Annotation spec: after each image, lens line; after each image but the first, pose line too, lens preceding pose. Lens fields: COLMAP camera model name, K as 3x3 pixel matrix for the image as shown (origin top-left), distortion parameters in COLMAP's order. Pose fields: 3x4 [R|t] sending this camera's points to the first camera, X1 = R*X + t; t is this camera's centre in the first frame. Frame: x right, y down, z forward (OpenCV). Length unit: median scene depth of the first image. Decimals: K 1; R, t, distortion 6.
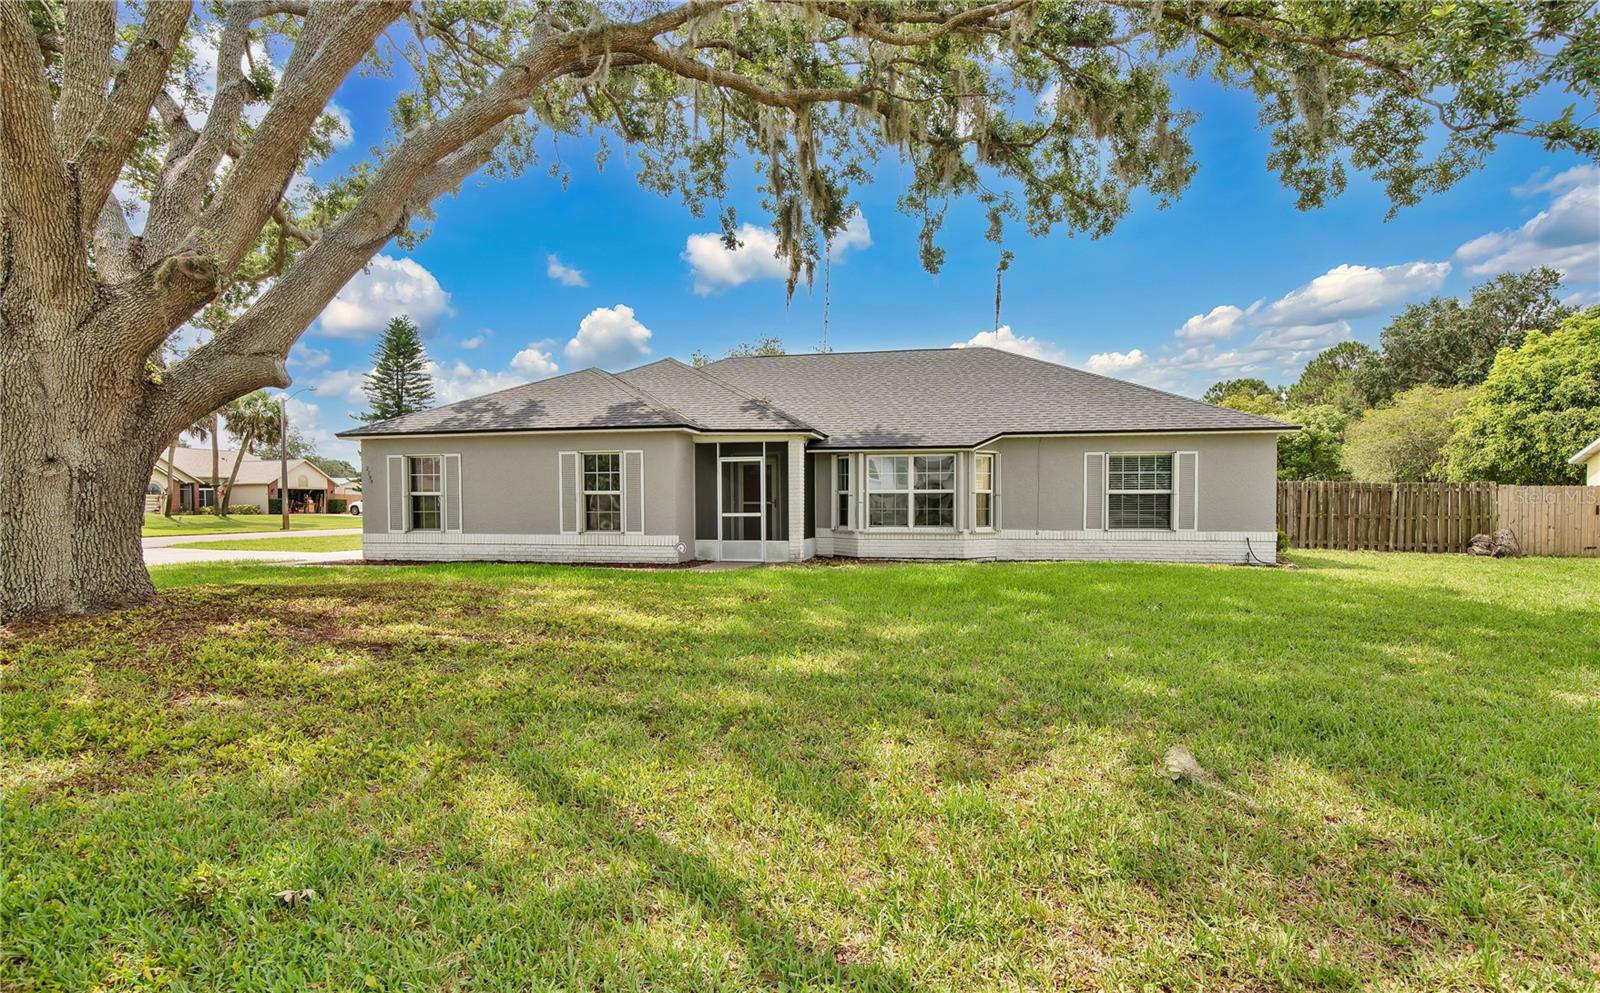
lens RADIAL K [[624.1, 0, 799.7], [0, 624.1, 508.2], [0, 0, 1]] dist [-0.019469, 0.000414]
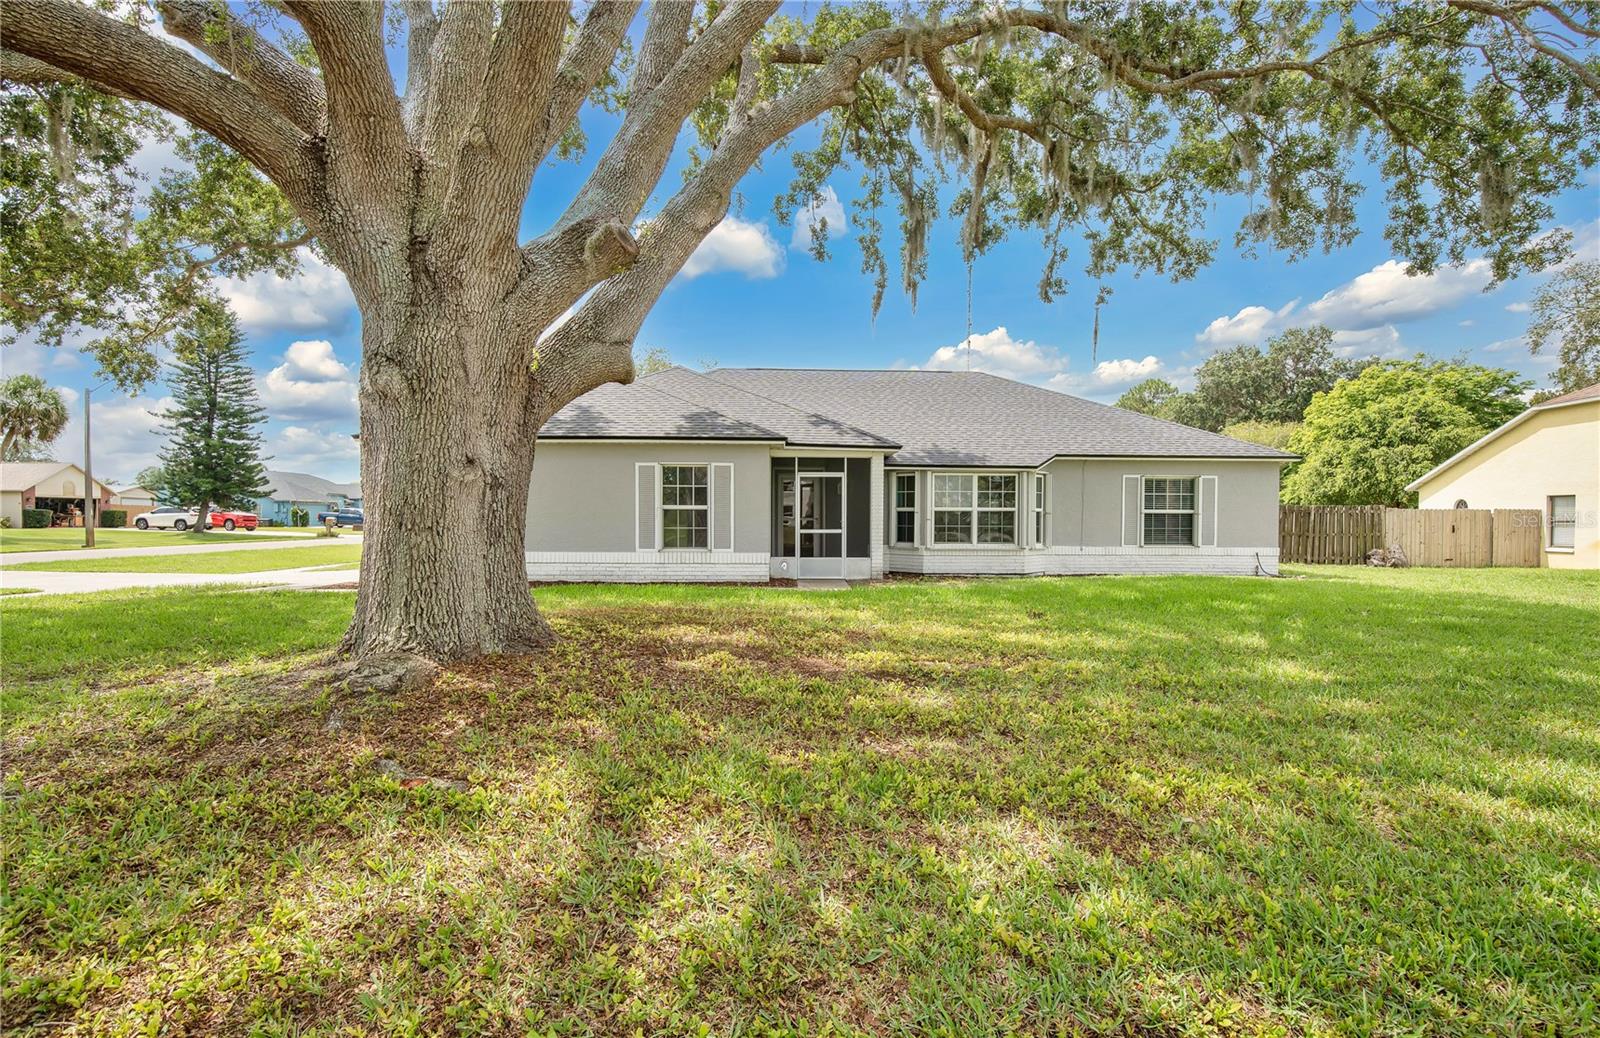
lens RADIAL K [[629.7, 0, 800.0], [0, 629.7, 519.0], [0, 0, 1]] dist [-0.018743, -0.000036]
pose [[0.981000, 0.006533, 0.193900, -0.314003], [-0.004852, 0.999946, -0.009143, 0.000477], [-0.193949, 0.008029, 0.980979, 0.035800]]
